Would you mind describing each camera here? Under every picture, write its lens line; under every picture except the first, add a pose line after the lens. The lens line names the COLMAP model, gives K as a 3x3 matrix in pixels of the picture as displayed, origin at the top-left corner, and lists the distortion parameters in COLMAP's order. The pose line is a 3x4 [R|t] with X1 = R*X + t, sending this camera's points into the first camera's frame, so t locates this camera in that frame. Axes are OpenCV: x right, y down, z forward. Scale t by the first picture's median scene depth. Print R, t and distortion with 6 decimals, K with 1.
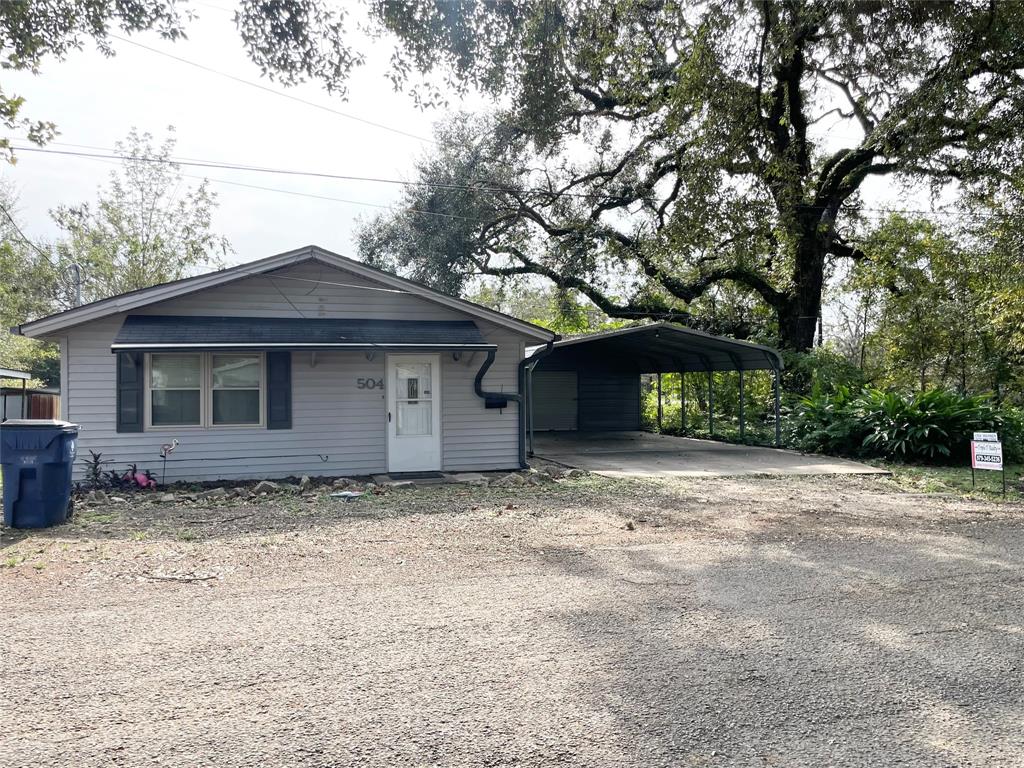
lens RADIAL K [[780.4, 0, 509.1], [0, 780.4, 383.3], [0, 0, 1]] dist [0.084847, -0.111427]
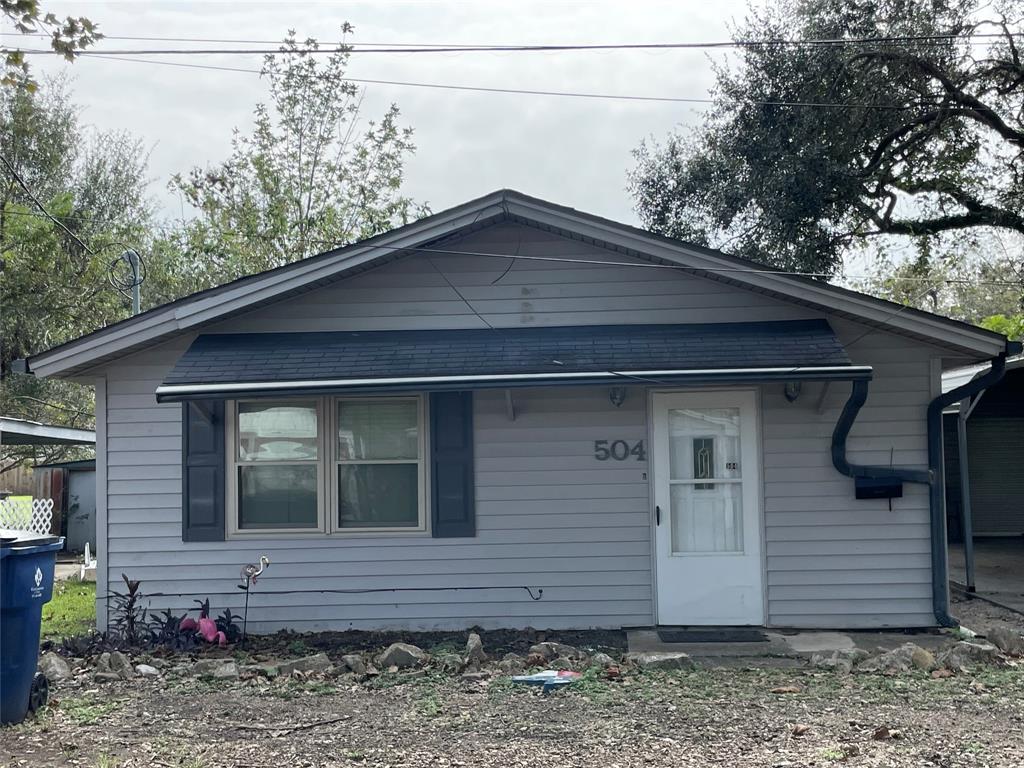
lens RADIAL K [[1324.6, 0, 510.8], [0, 1324.6, 393.2], [0, 0, 1]] dist [0.072398, 0.000000]
pose [[0.946295, -0.022789, -0.322499, 0.036005], [0.011728, 0.999276, -0.036200, -0.006129], [0.323091, 0.030474, 0.945877, 0.151726]]
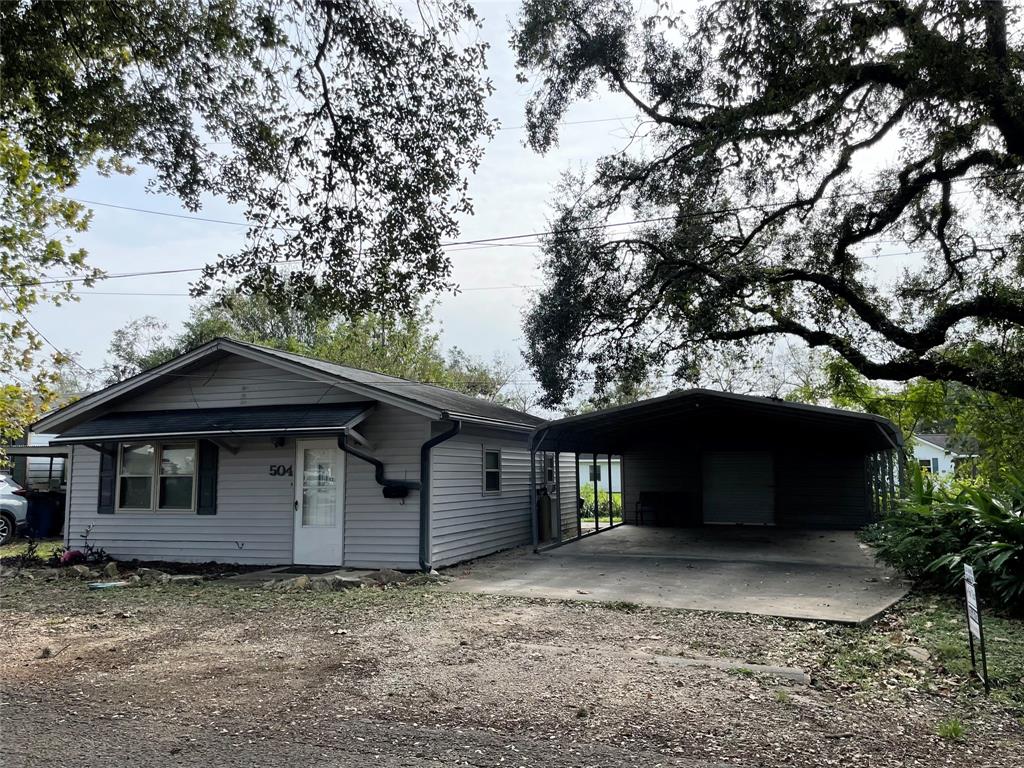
lens RADIAL K [[780.4, 0, 516.5], [0, 780.4, 380.1], [0, 0, 1]] dist [0.084847, -0.111427]
pose [[0.815549, -0.064545, -0.575077, 0.632692], [0.004536, 0.994443, -0.105180, -0.007123], [0.578670, 0.083171, 0.811310, 0.358753]]
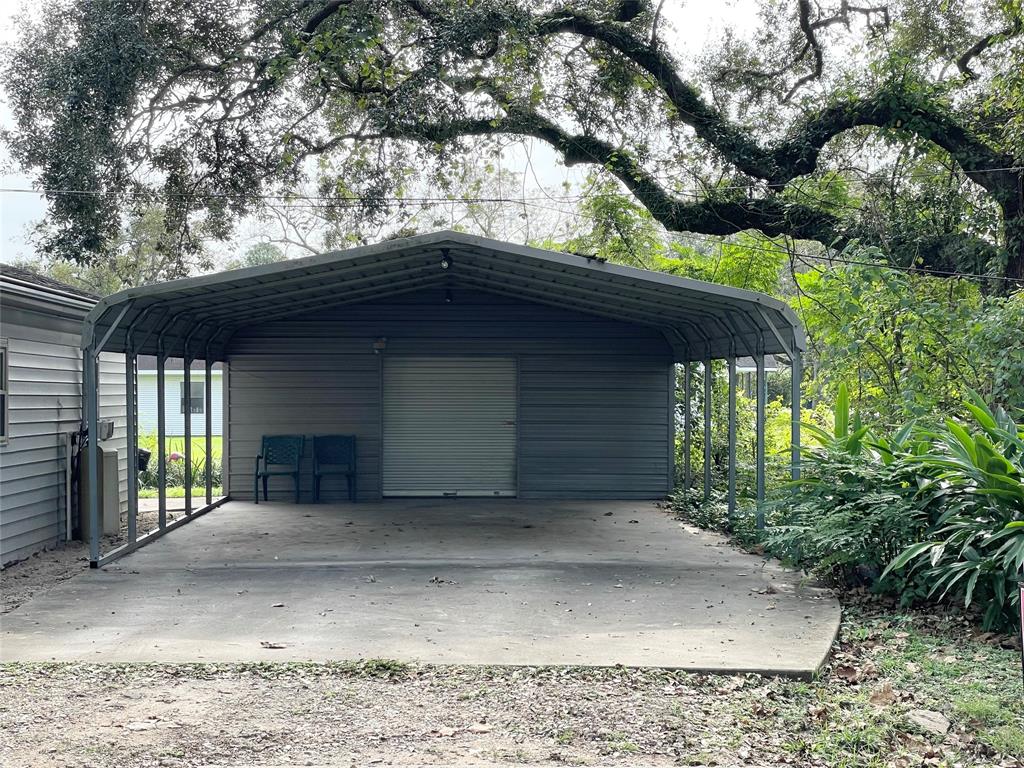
lens RADIAL K [[1532.8, 0, 513.3], [0, 1532.8, 377.9], [0, 0, 1]] dist [0.140970, 0.000000]
pose [[0.973758, 0.006095, -0.227506, 0.511529], [-0.006261, 0.999980, -0.000007, -0.007361], [0.227501, 0.001431, 0.973777, 0.356428]]
